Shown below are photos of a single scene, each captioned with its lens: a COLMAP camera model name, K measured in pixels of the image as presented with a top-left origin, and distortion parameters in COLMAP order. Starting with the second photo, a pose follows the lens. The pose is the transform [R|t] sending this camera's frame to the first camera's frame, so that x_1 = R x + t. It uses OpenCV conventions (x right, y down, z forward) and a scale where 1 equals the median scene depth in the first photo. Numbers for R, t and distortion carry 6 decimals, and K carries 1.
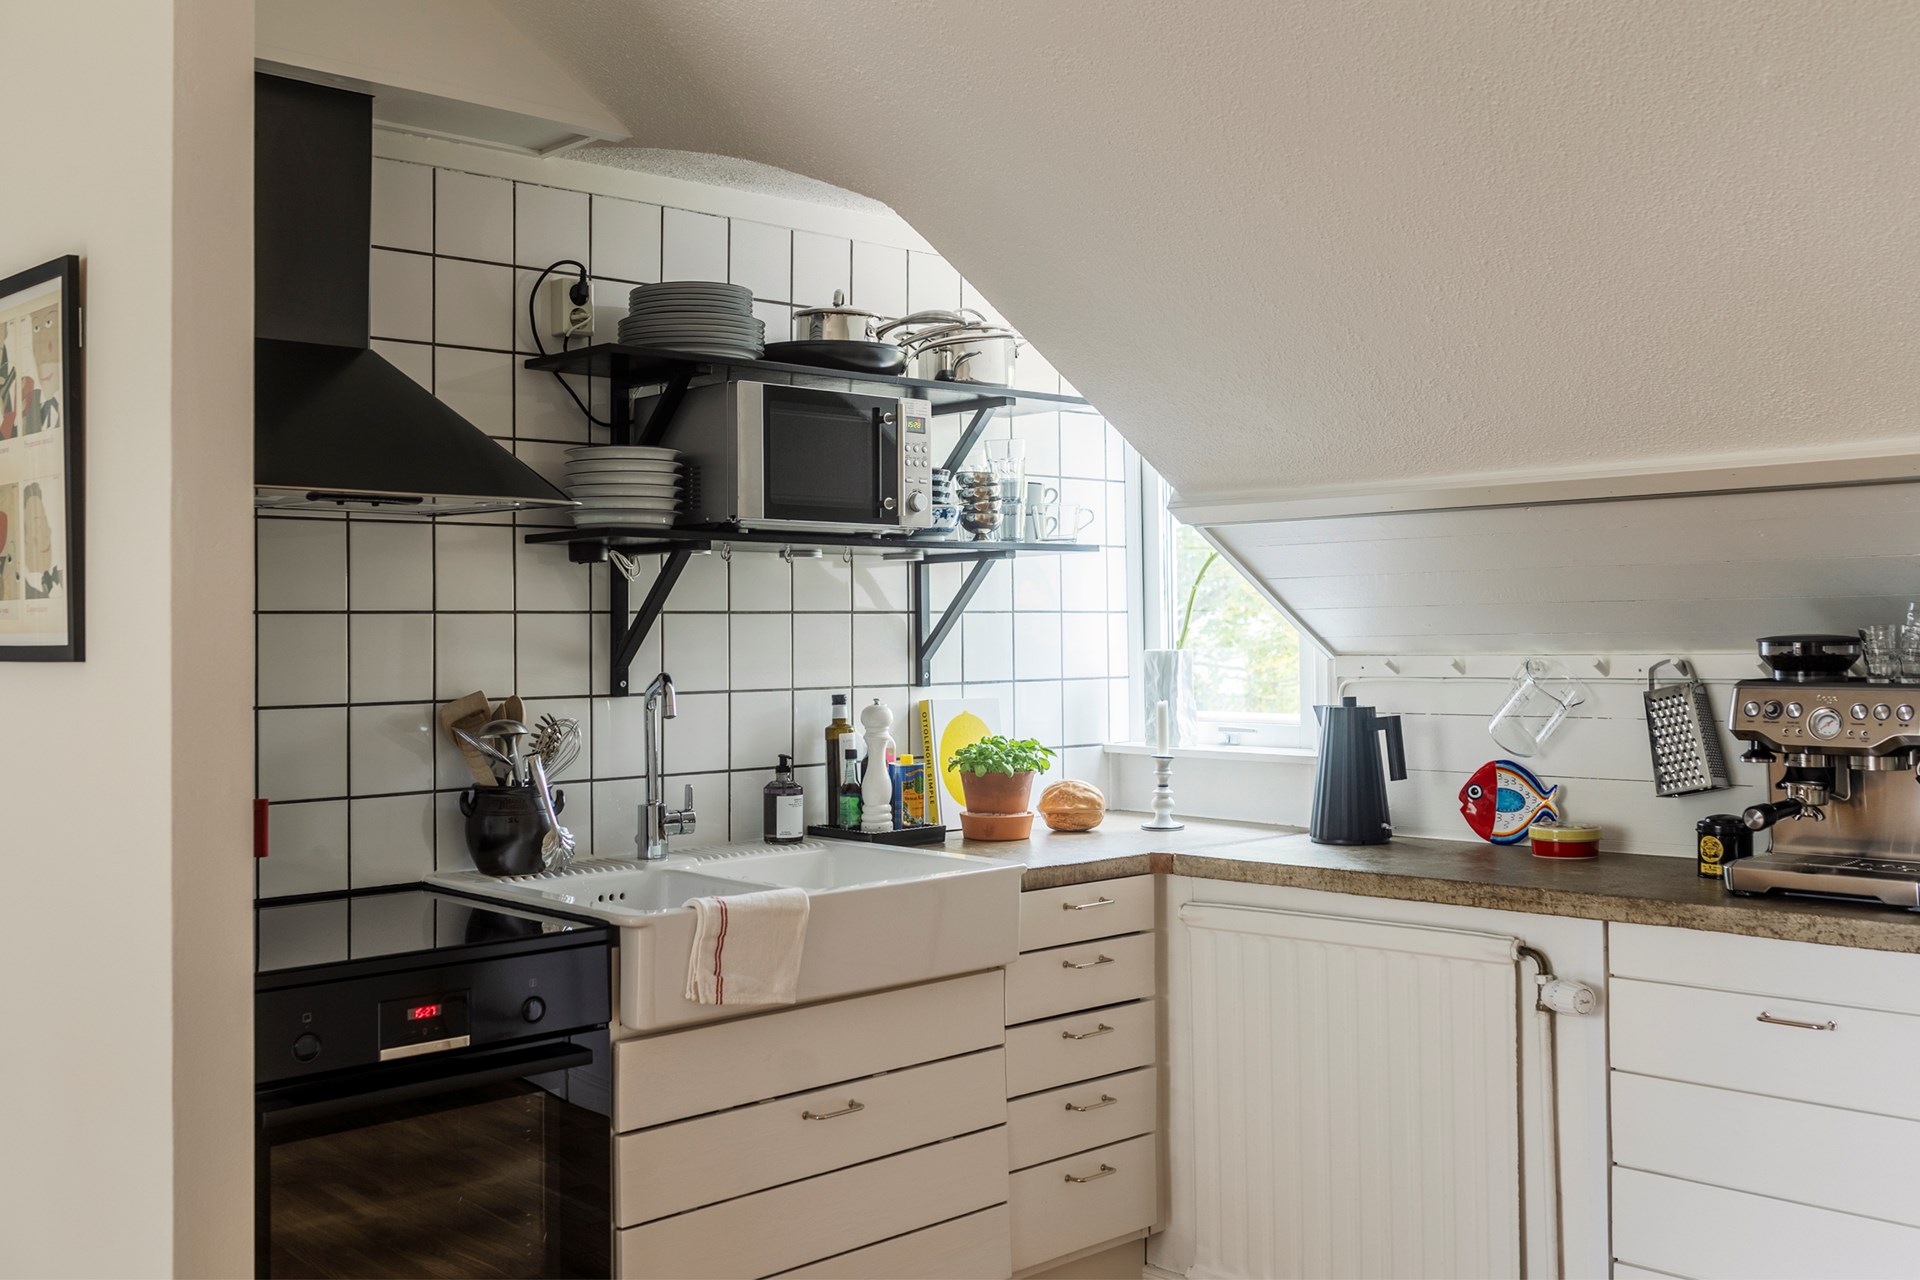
lens RADIAL K [[1852.7, 0, 940.9], [0, 1852.7, 711.9], [0, 0, 1]] dist [0.002126, 0.000000]
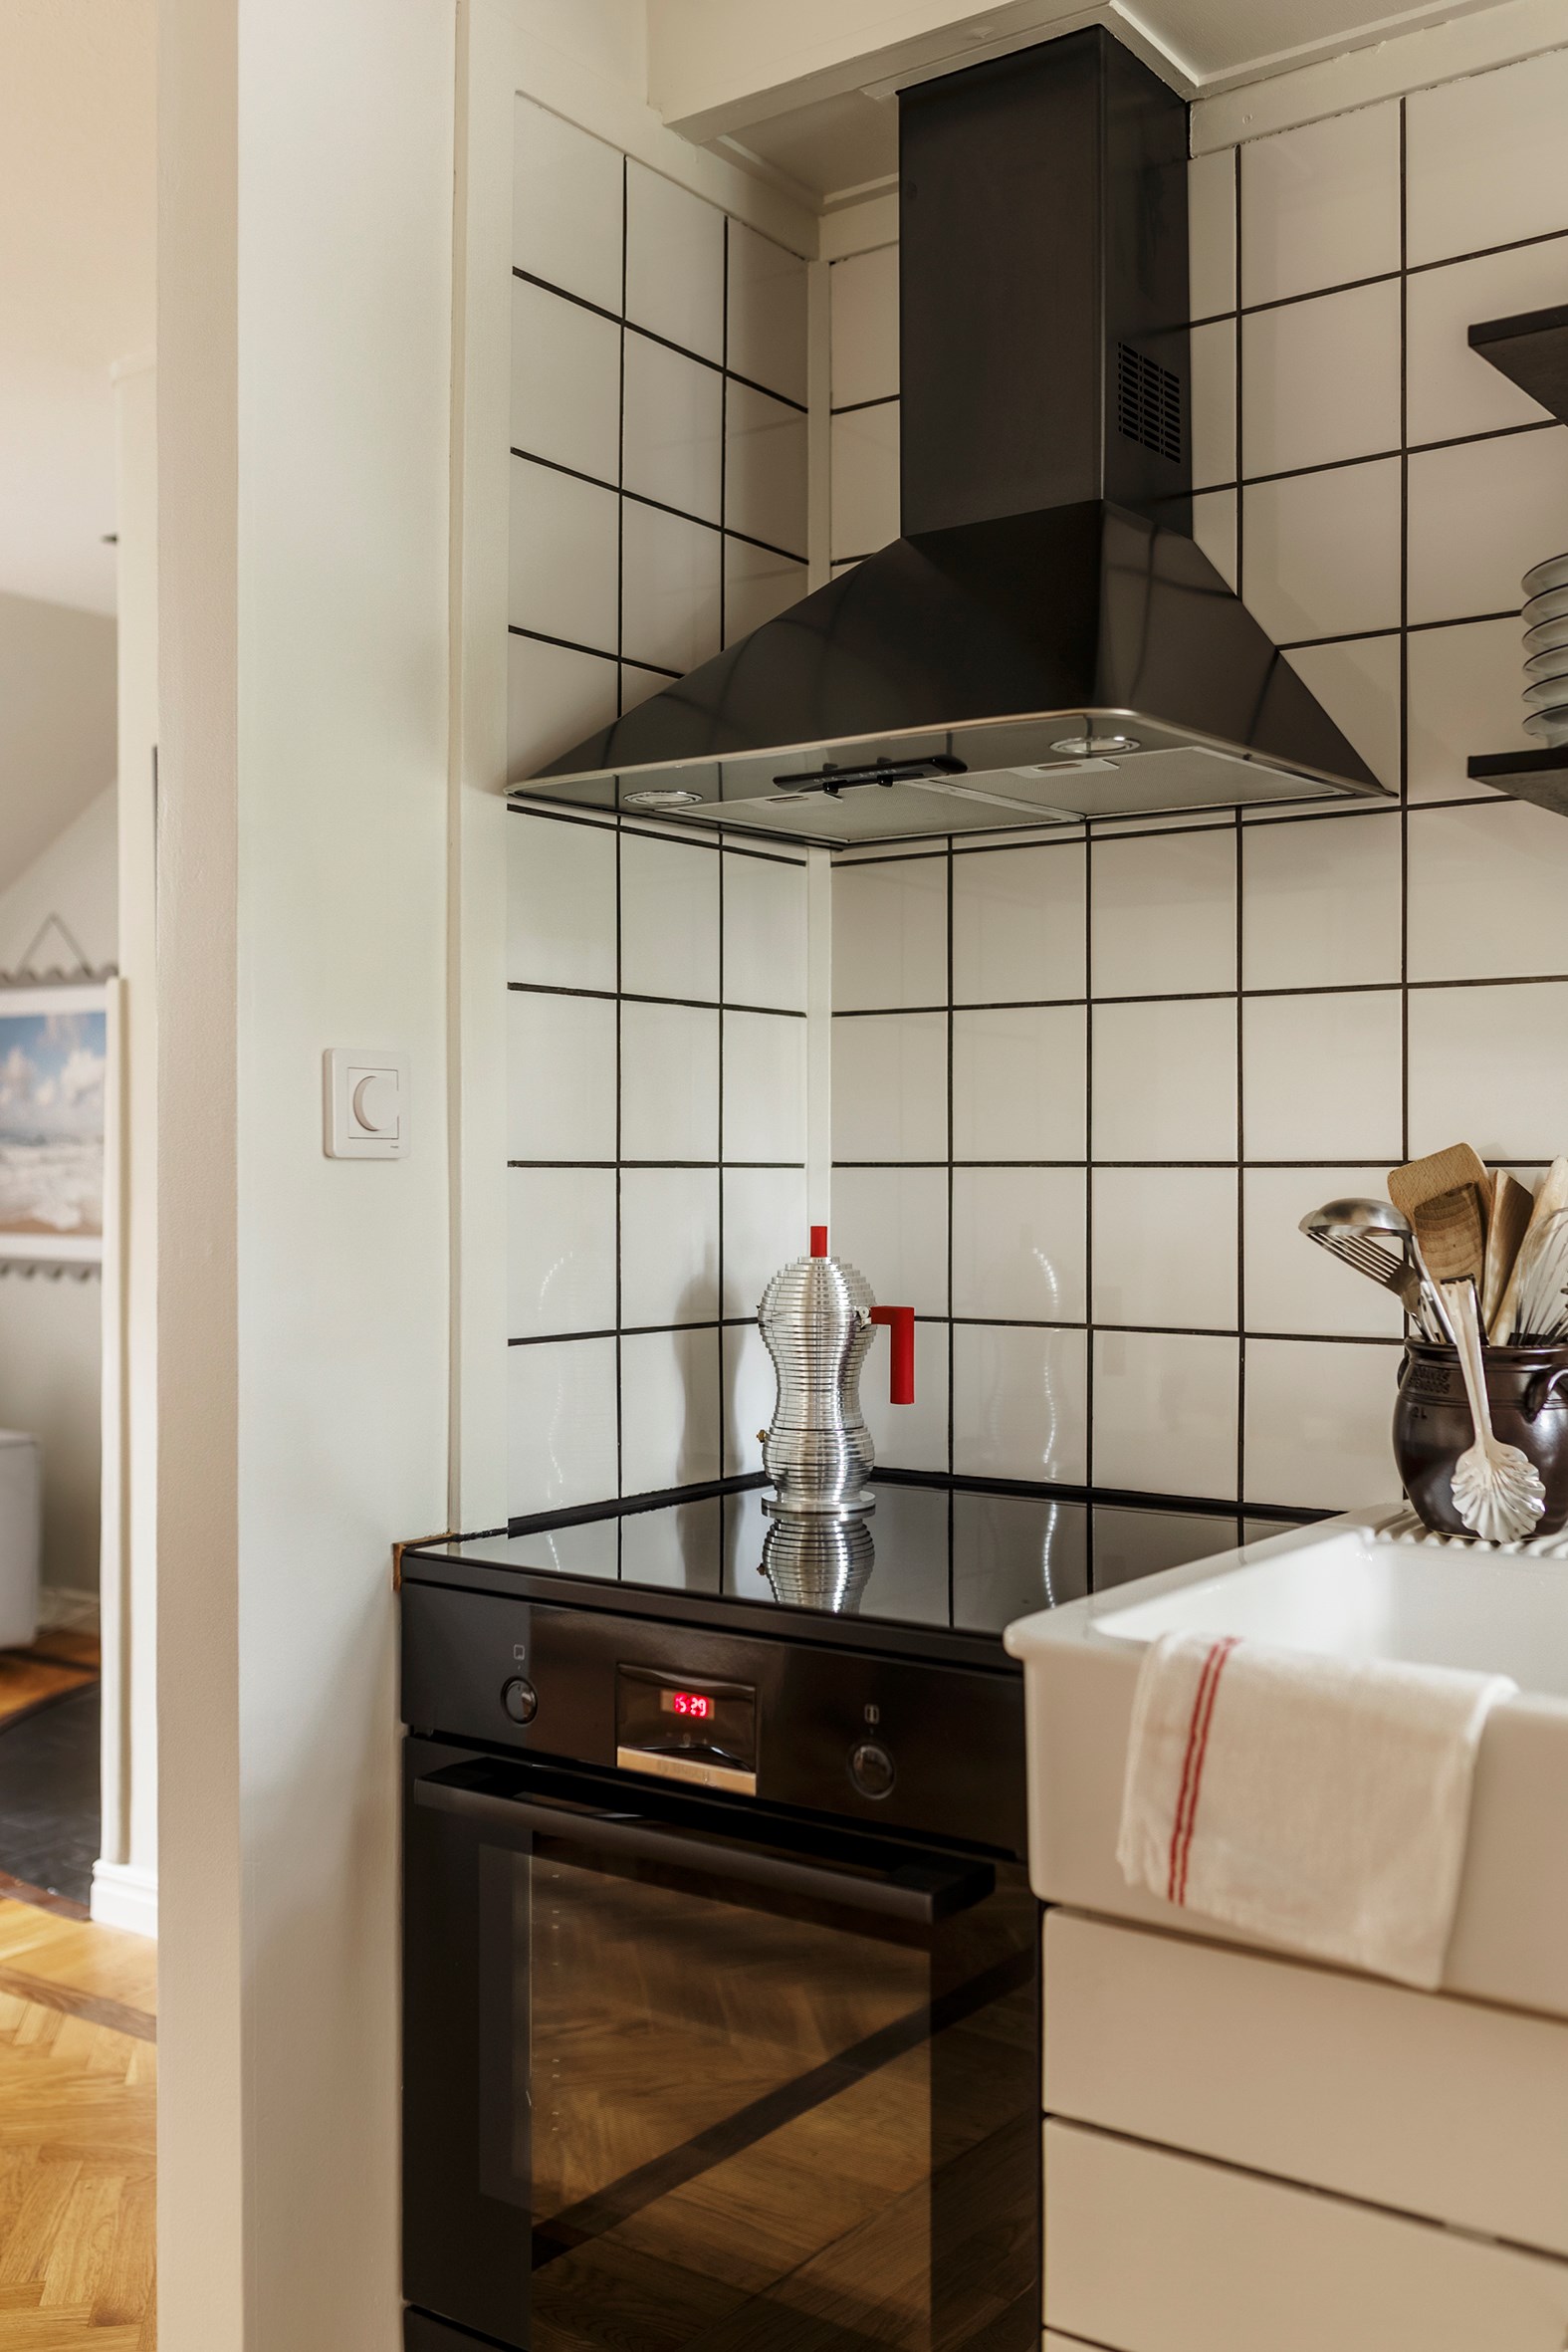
lens RADIAL K [[2269.4, 0, 791.2], [0, 2269.4, 1174.1], [0, 0, 1]] dist [0.002126, 0.000000]
pose [[0.177361, 0.013436, -0.984054, 0.270429], [-0.044408, 0.998998, 0.005637, 0.001008], [0.983143, 0.042700, 0.177780, 0.643093]]
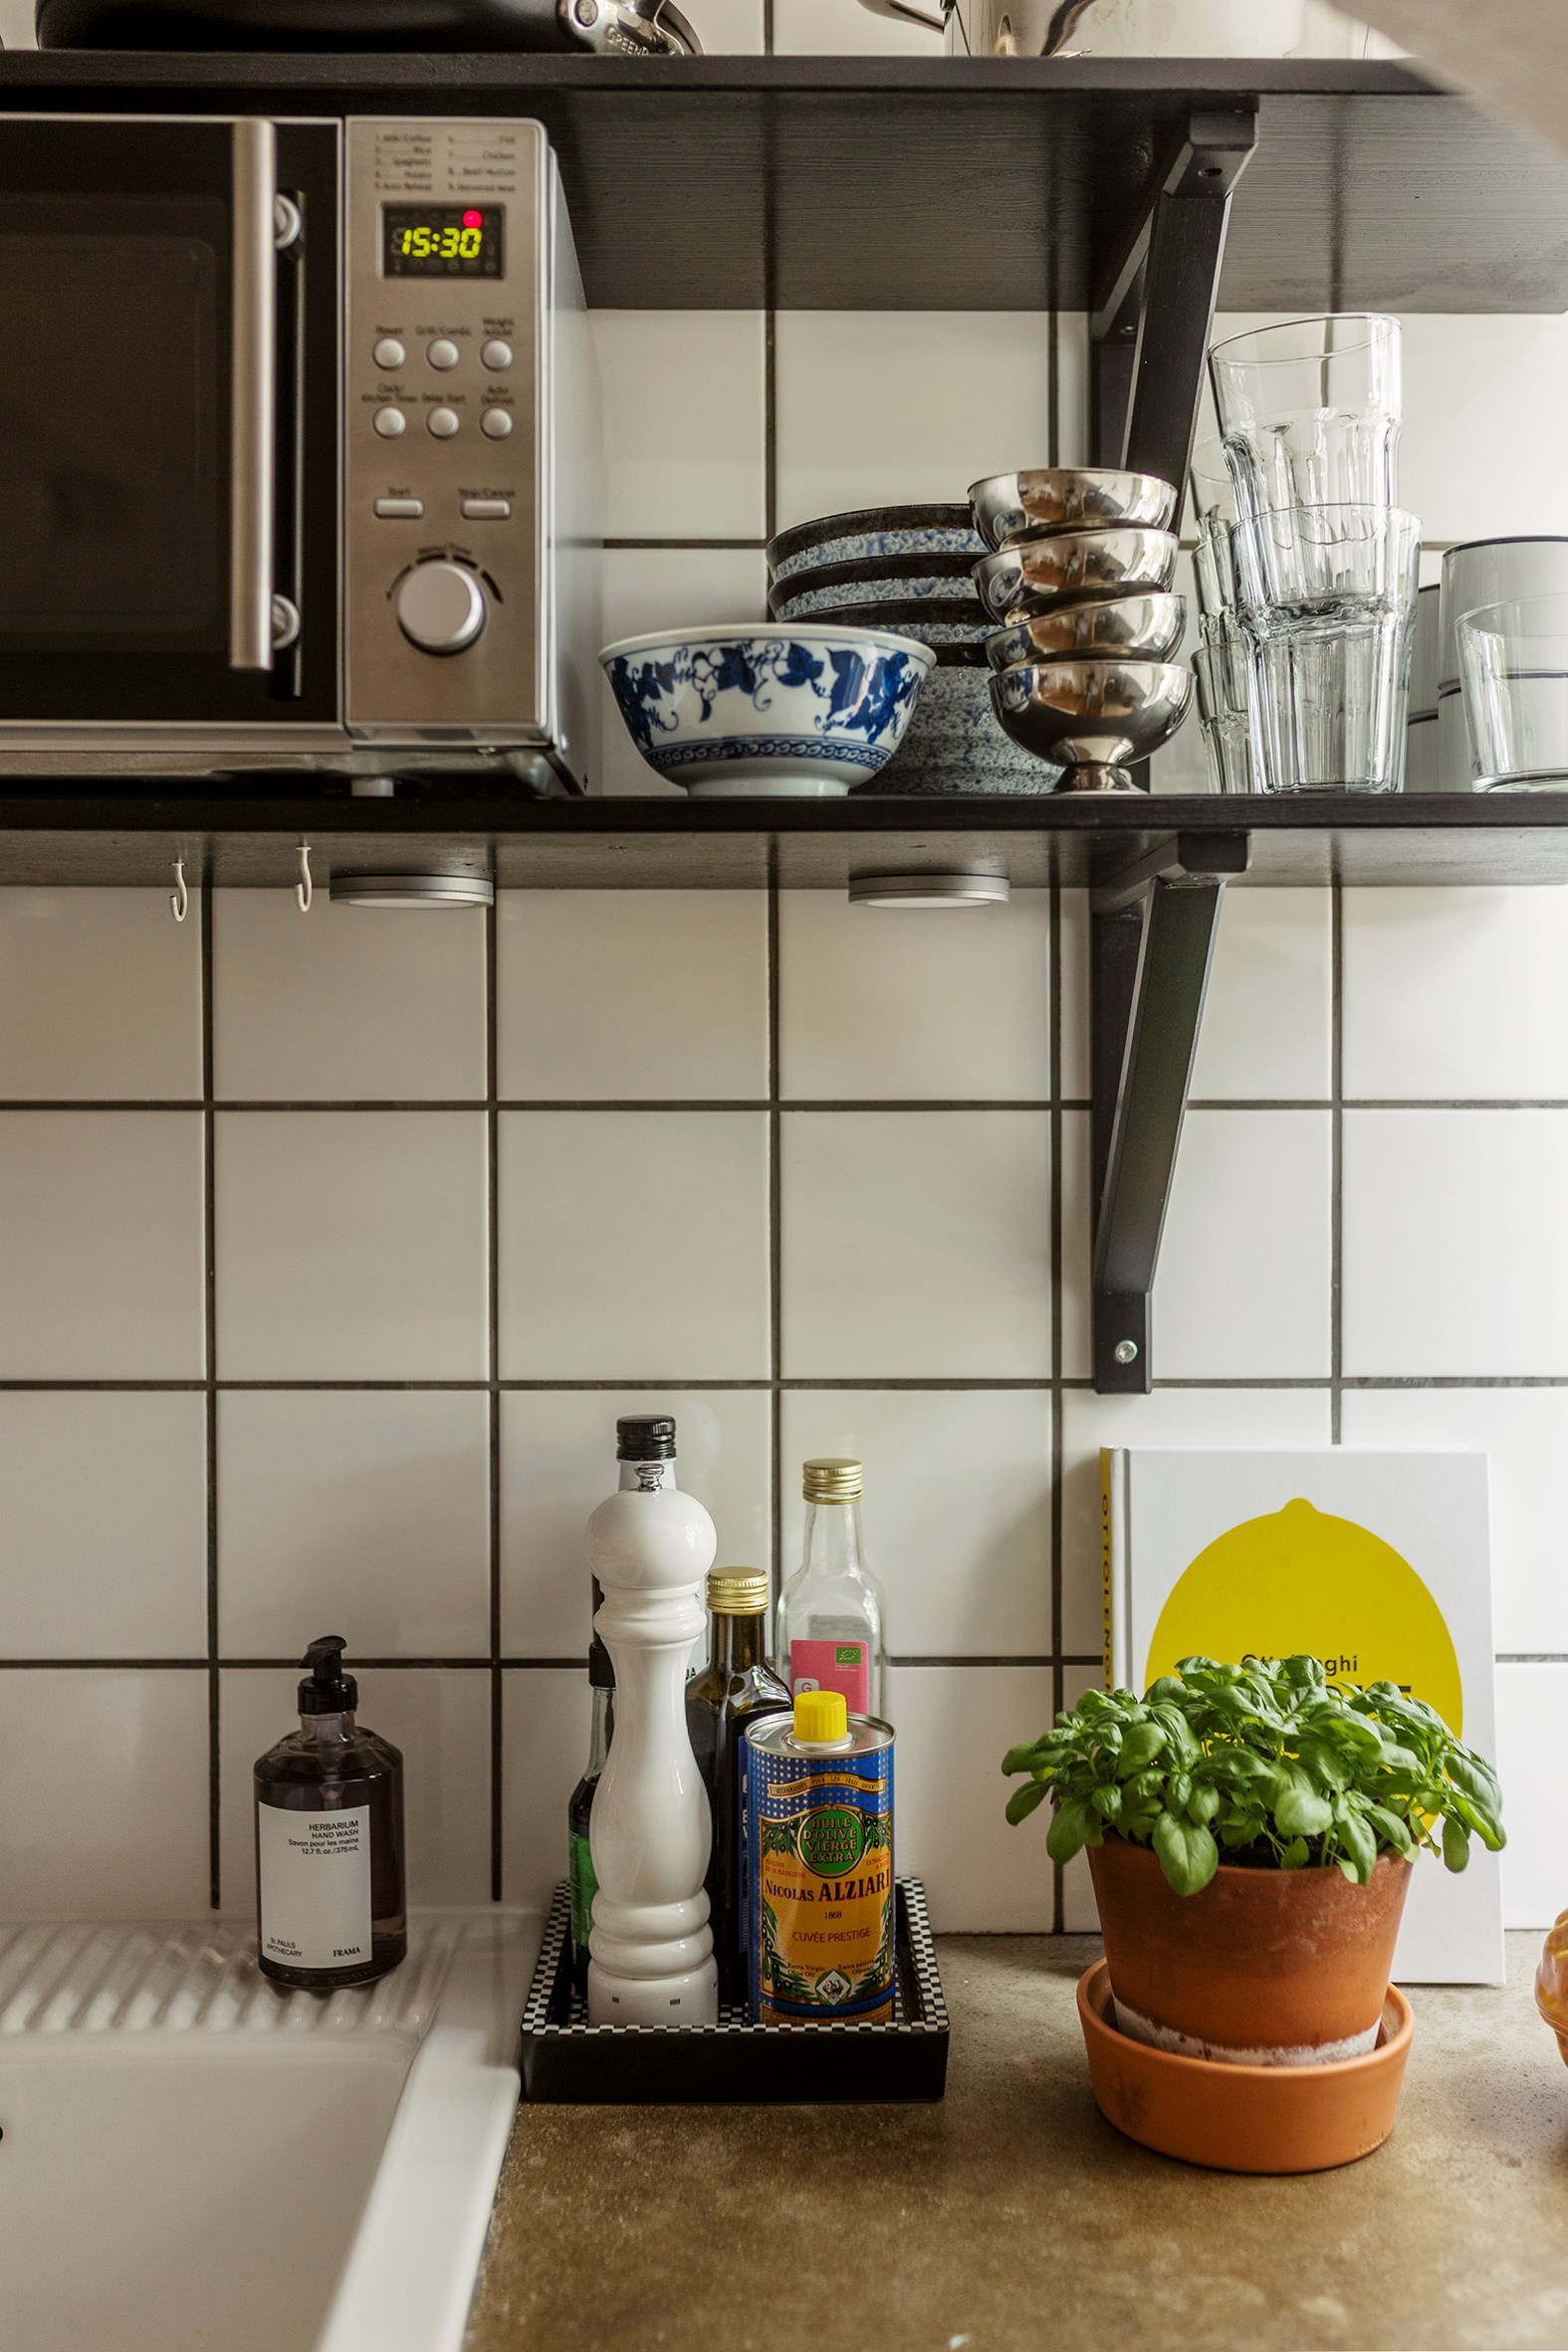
lens RADIAL K [[2269.4, 0, 825.2], [0, 2269.4, 1144.2], [0, 0, 1]] dist [0.002126, 0.000000]
pose [[0.746689, 0.028977, -0.664541, 0.185144], [-0.034475, 0.999394, 0.004841, -0.052924], [0.664279, 0.019295, 0.747236, 0.805086]]
